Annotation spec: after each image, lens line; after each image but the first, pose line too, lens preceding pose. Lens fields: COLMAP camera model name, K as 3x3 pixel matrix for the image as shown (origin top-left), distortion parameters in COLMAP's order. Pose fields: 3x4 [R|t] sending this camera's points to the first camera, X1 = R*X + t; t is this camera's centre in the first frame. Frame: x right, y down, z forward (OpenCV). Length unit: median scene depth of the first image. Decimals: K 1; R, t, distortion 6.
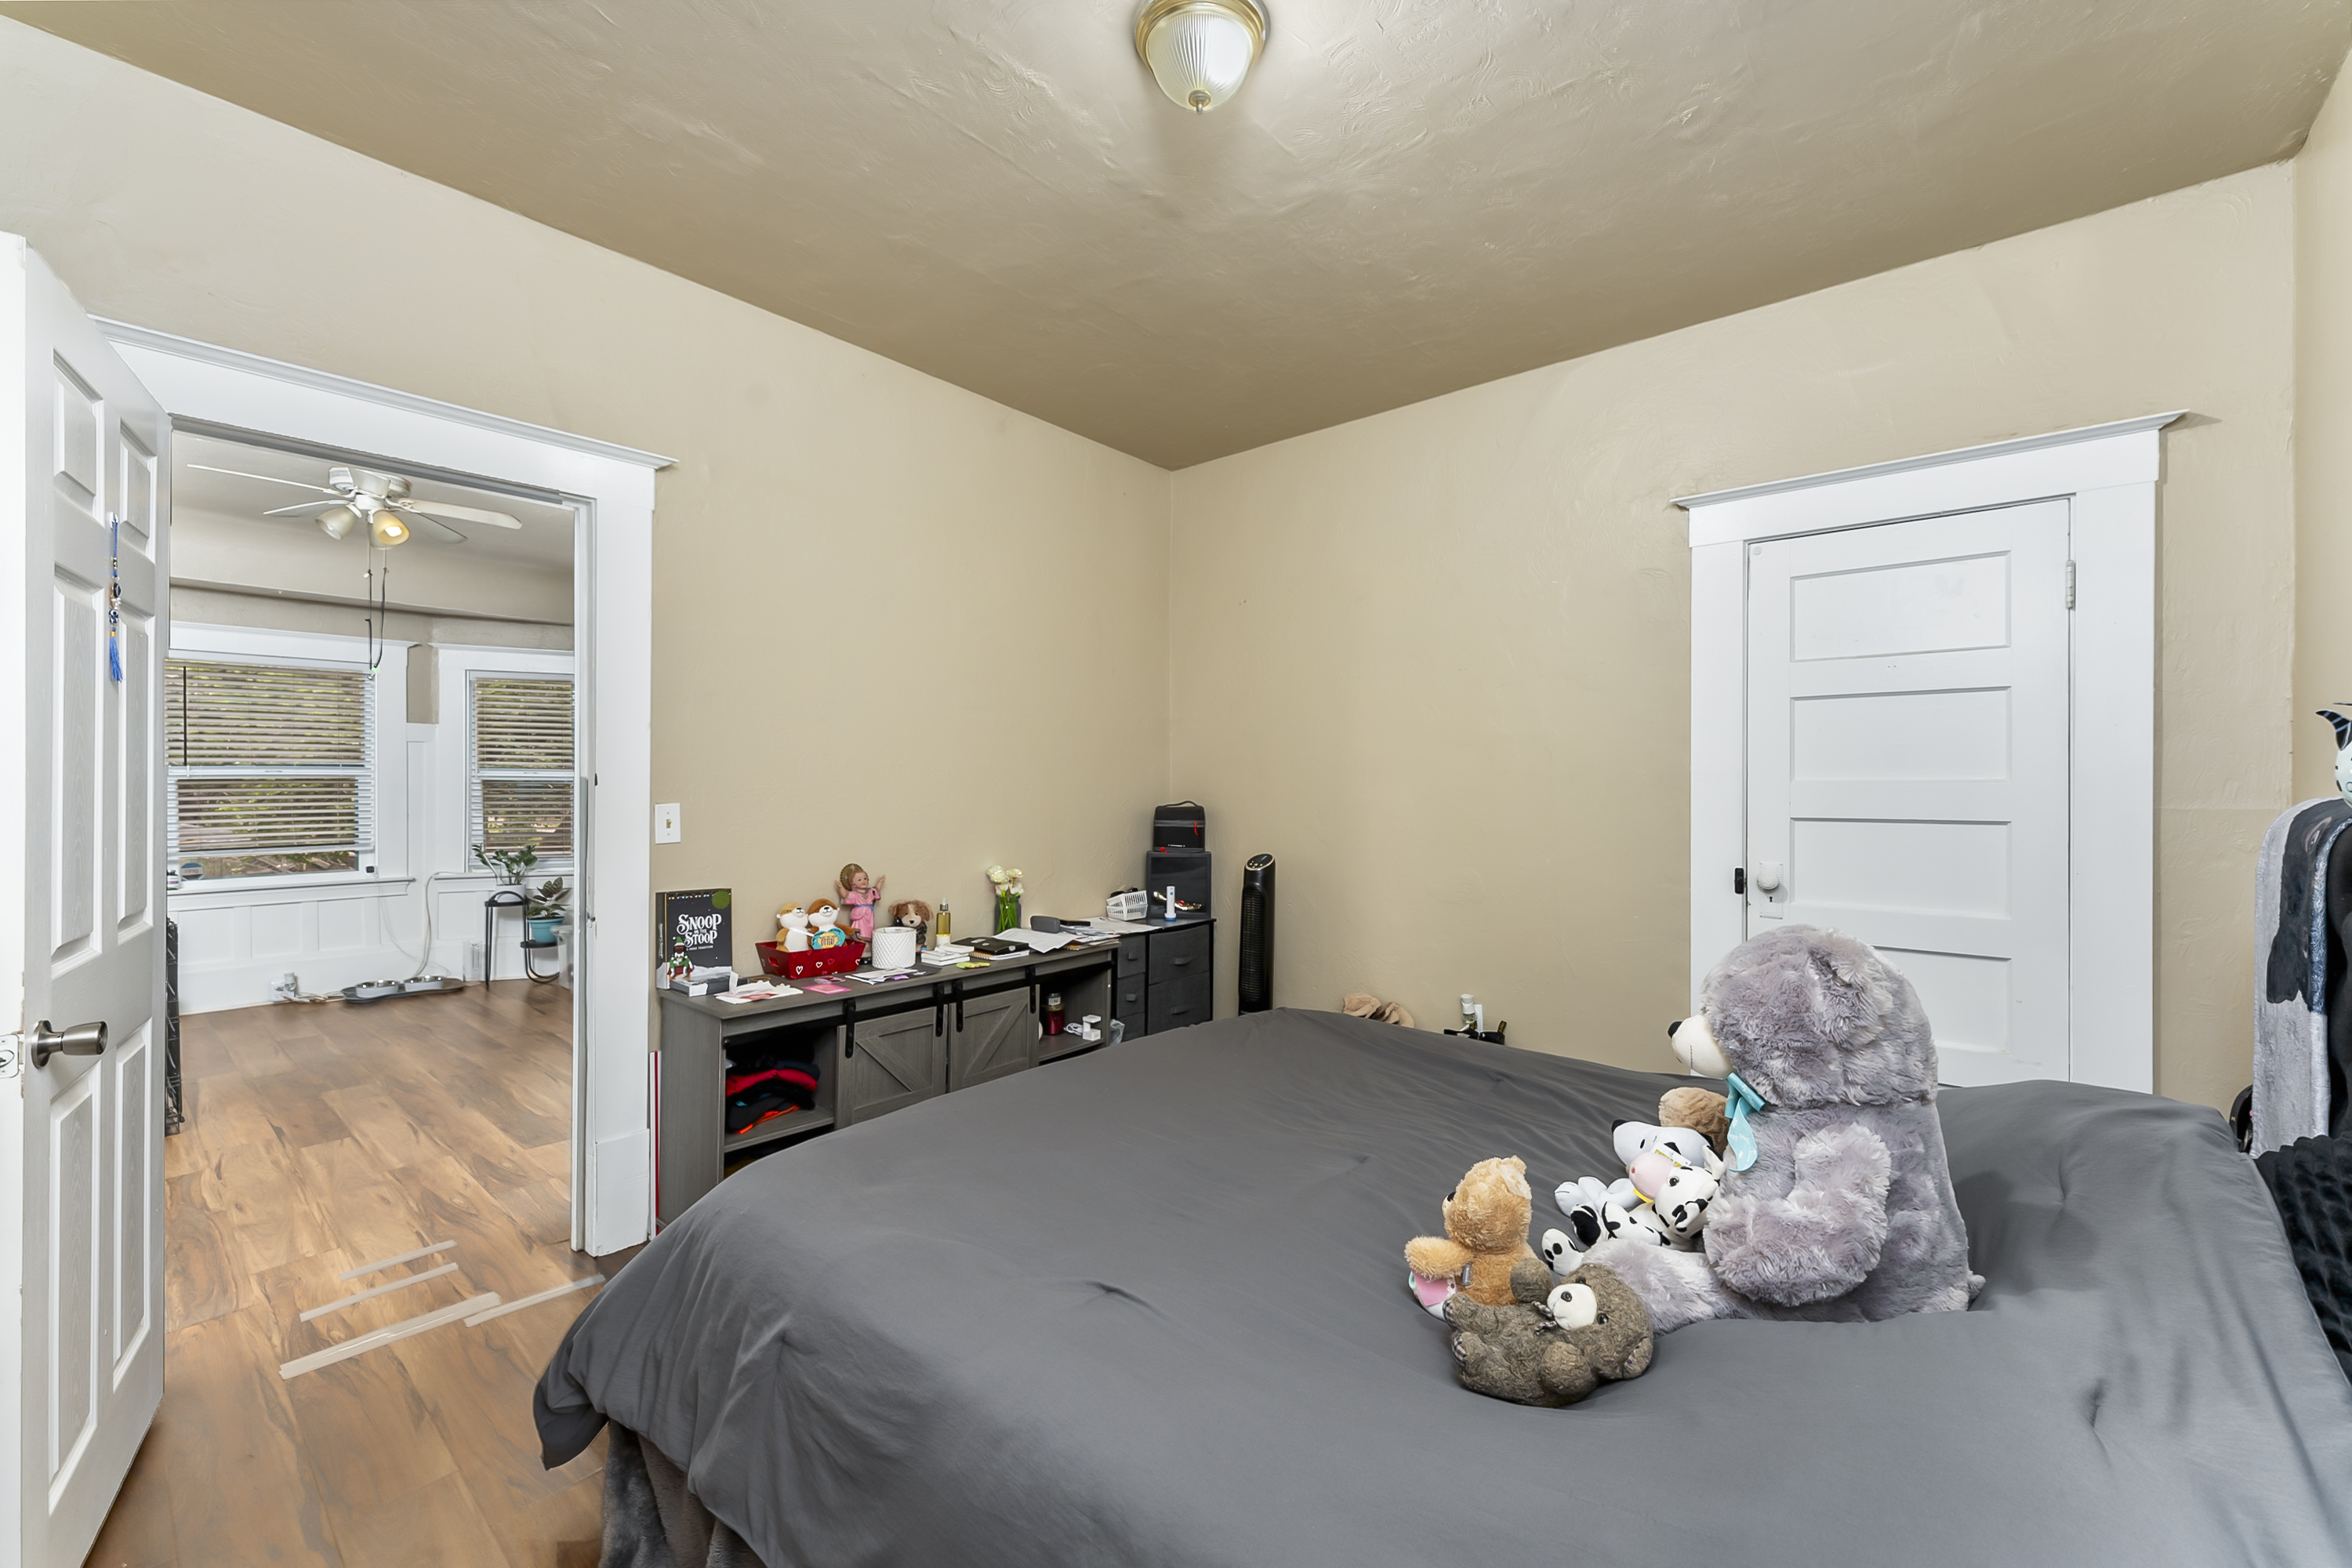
lens RADIAL K [[943.3, 0, 1176.0], [0, 943.3, 784.0], [0, 0, 1]] dist [0.001427, 0.000159]
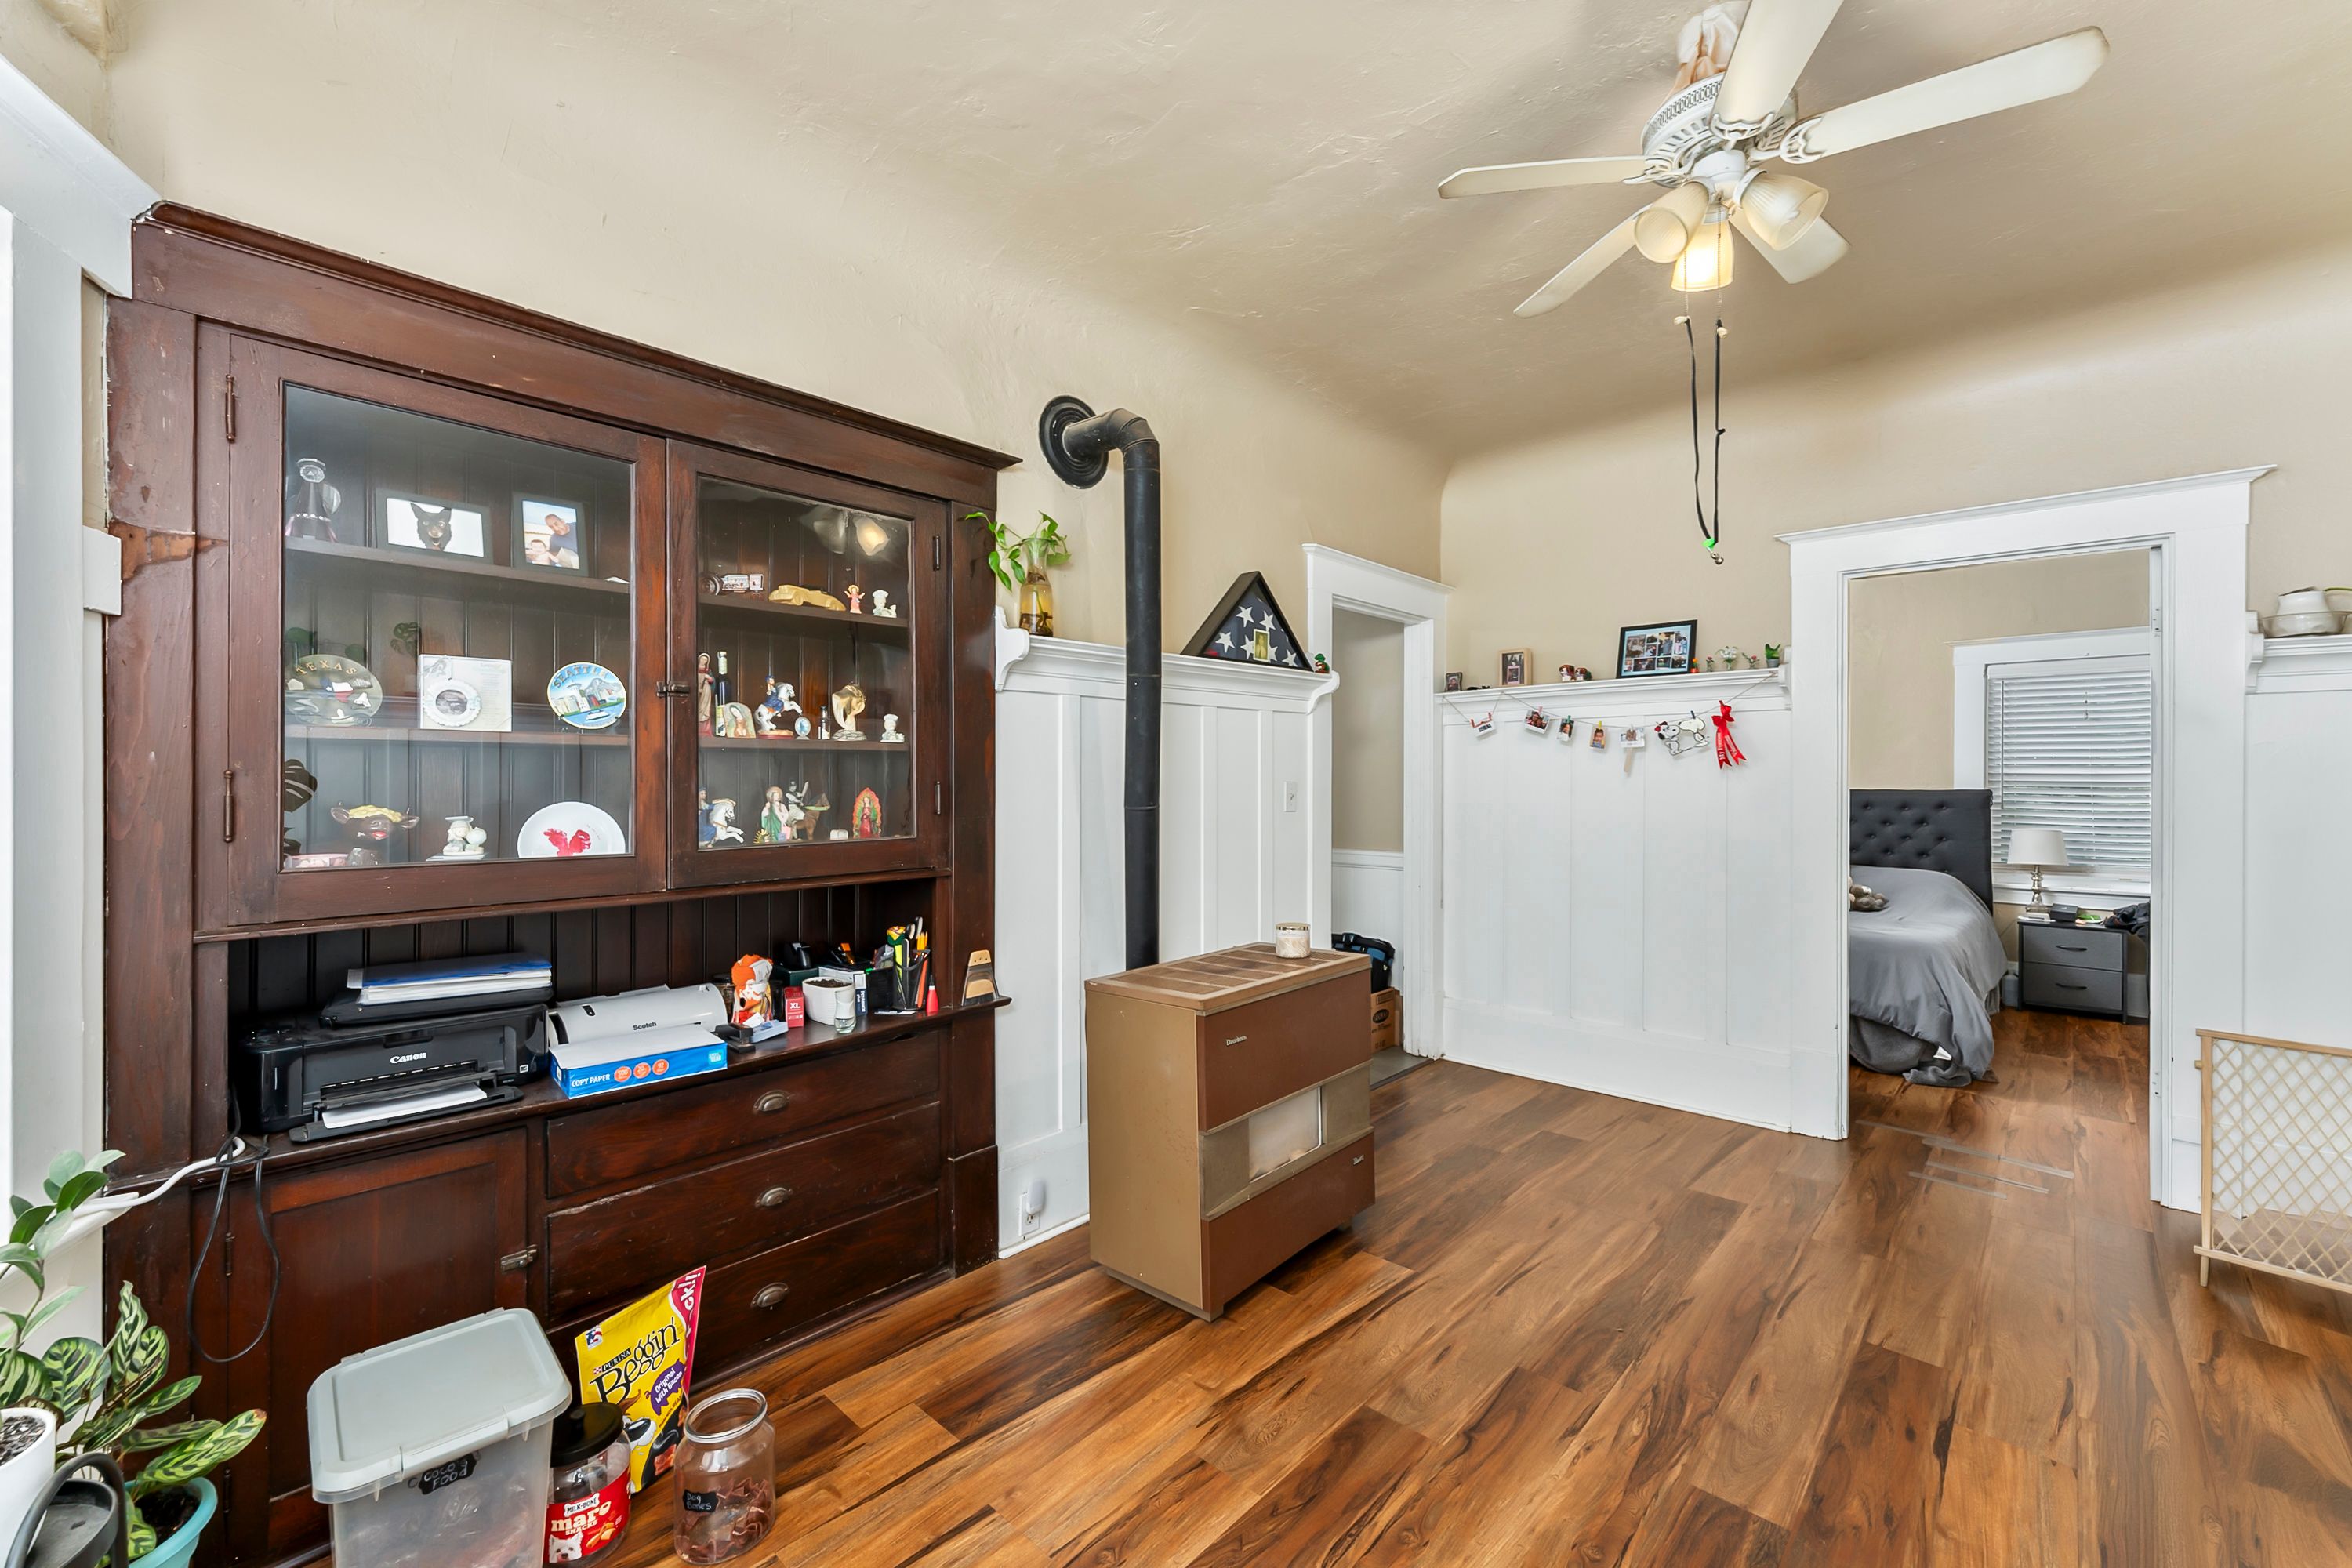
lens RADIAL K [[943.3, 0, 1176.0], [0, 943.3, 784.0], [0, 0, 1]] dist [0.001427, 0.000159]
pose [[0.047446, -0.008408, 0.998838, -0.882636], [-0.002704, 0.999960, 0.008546, -0.004743], [-0.998870, -0.003106, 0.047421, 0.828520]]
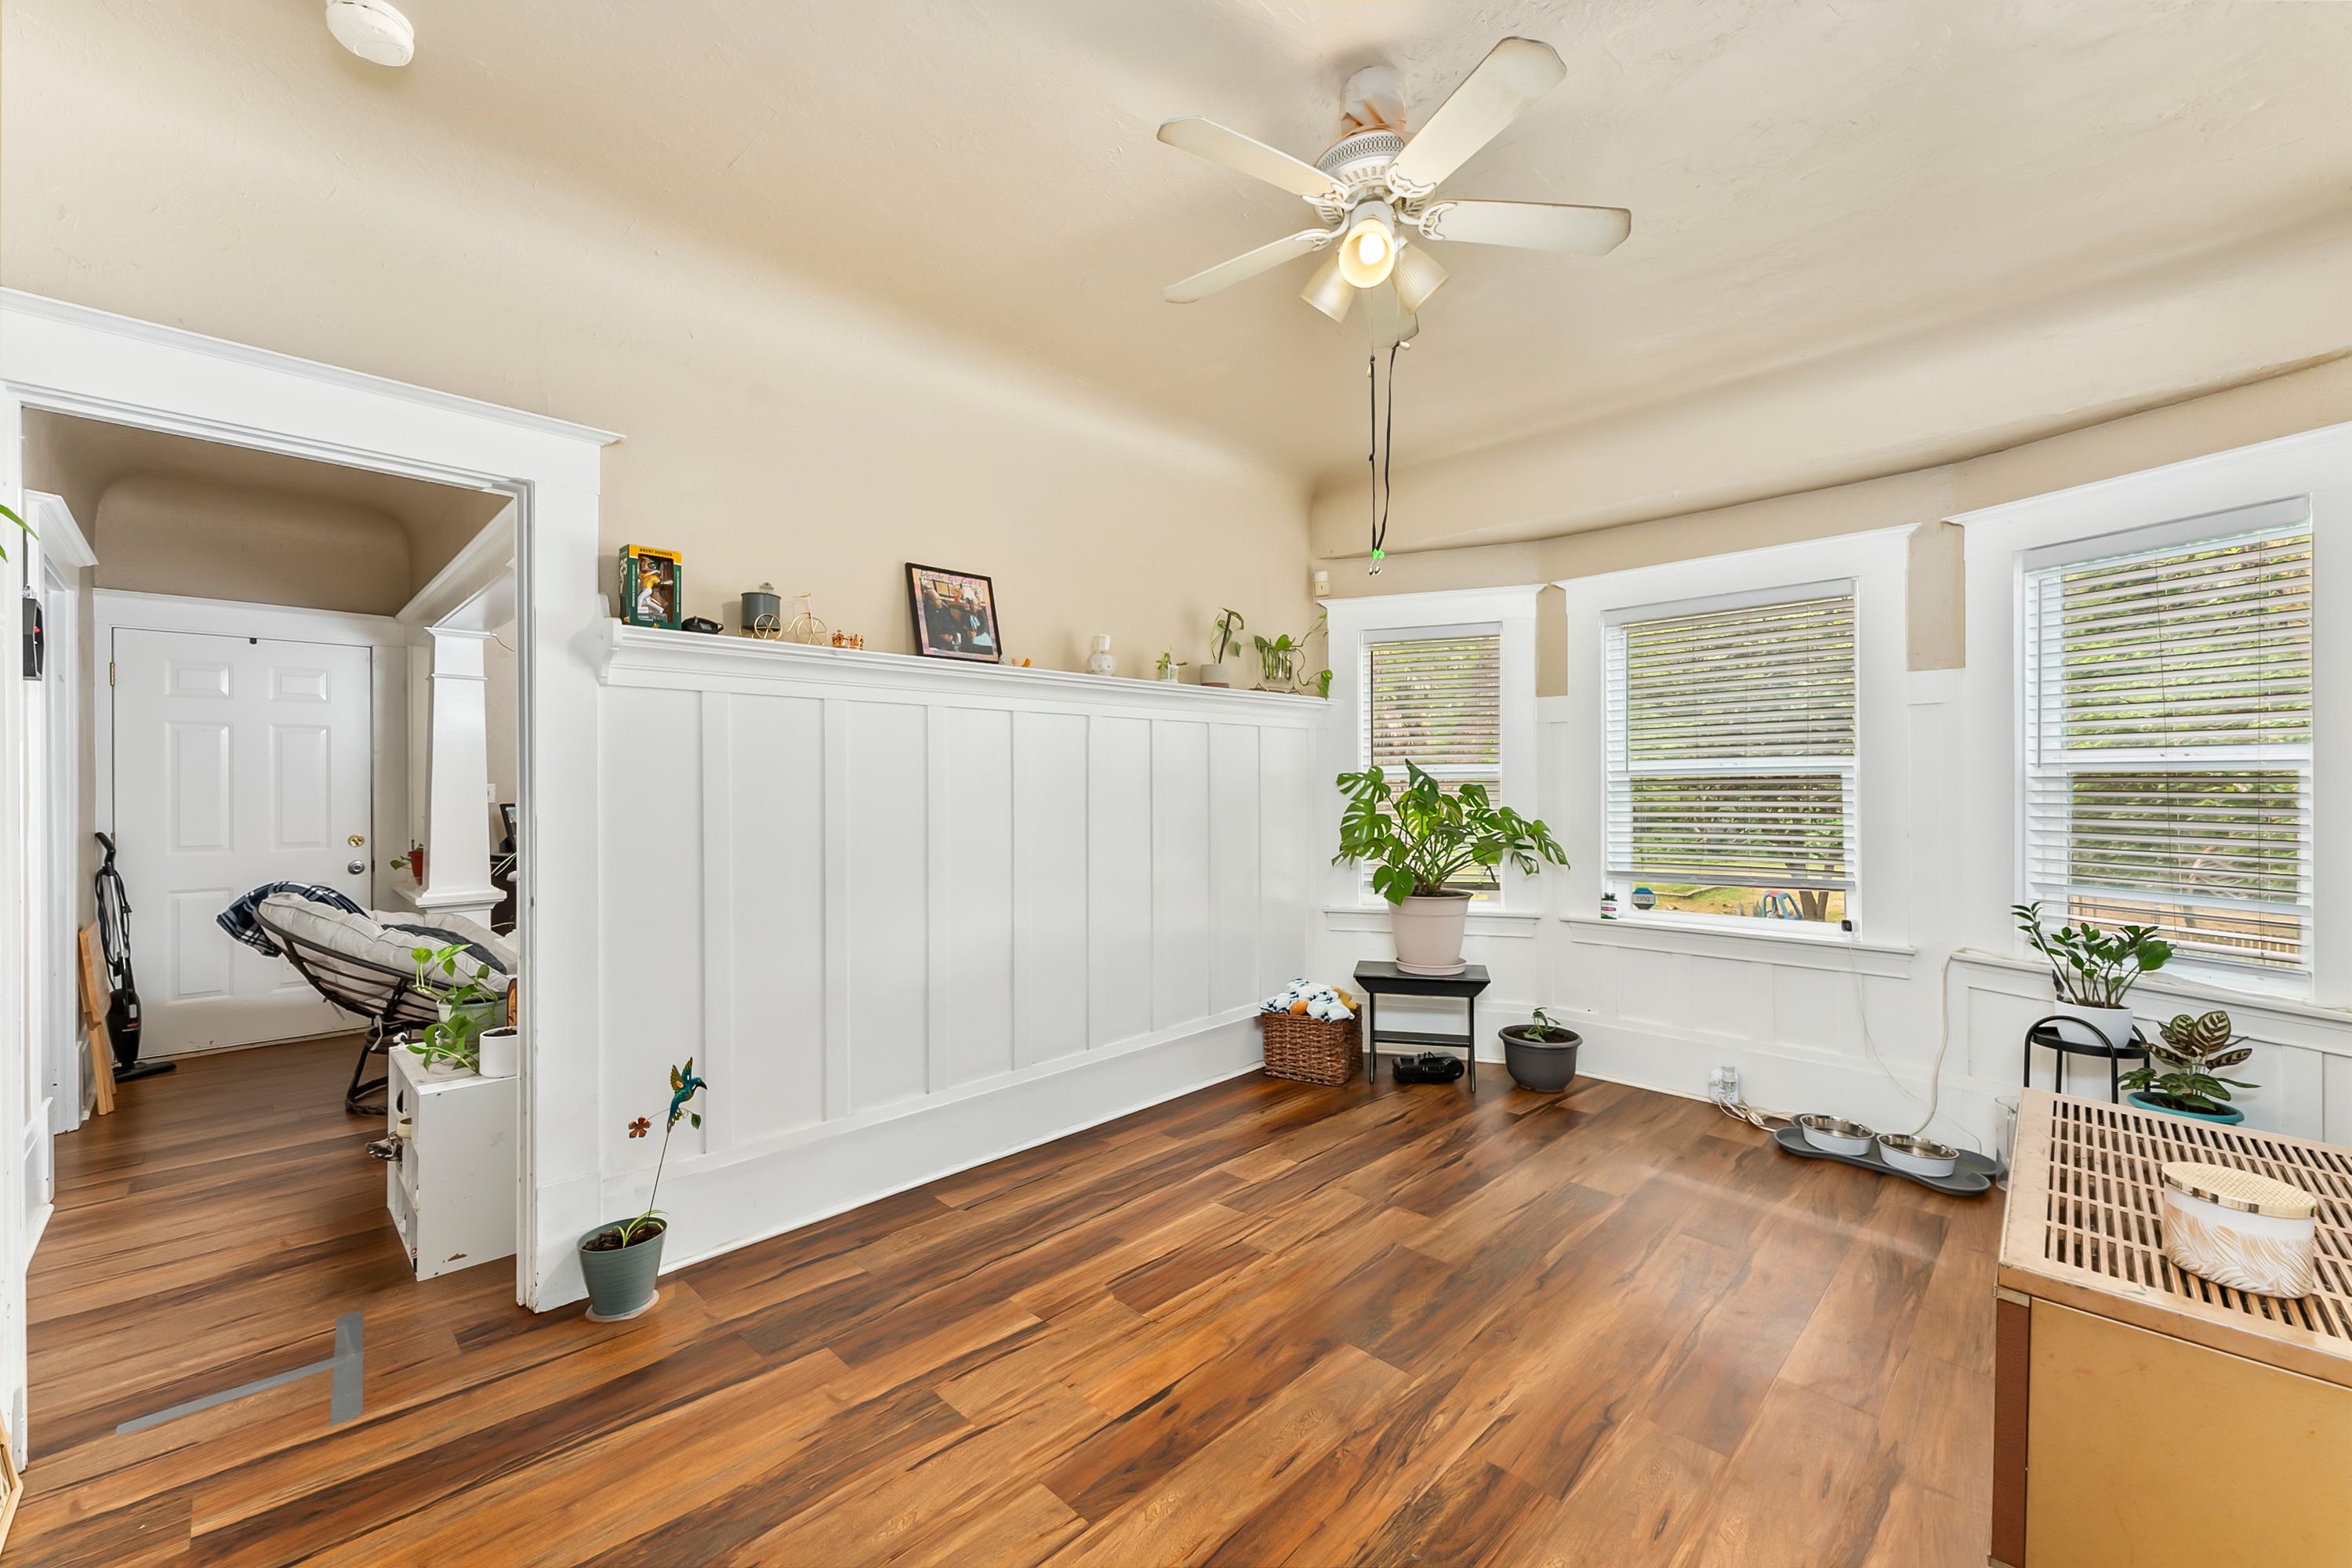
lens RADIAL K [[936.3, 0, 1177.6], [0, 936.3, 789.6], [0, 0, 1]] dist [0.000124, 0.000013]
pose [[-0.069551, 0.003569, -0.997572, -0.236107], [0.001319, 0.999993, 0.003486, 0.001880], [0.997578, -0.001073, -0.069555, 0.621201]]
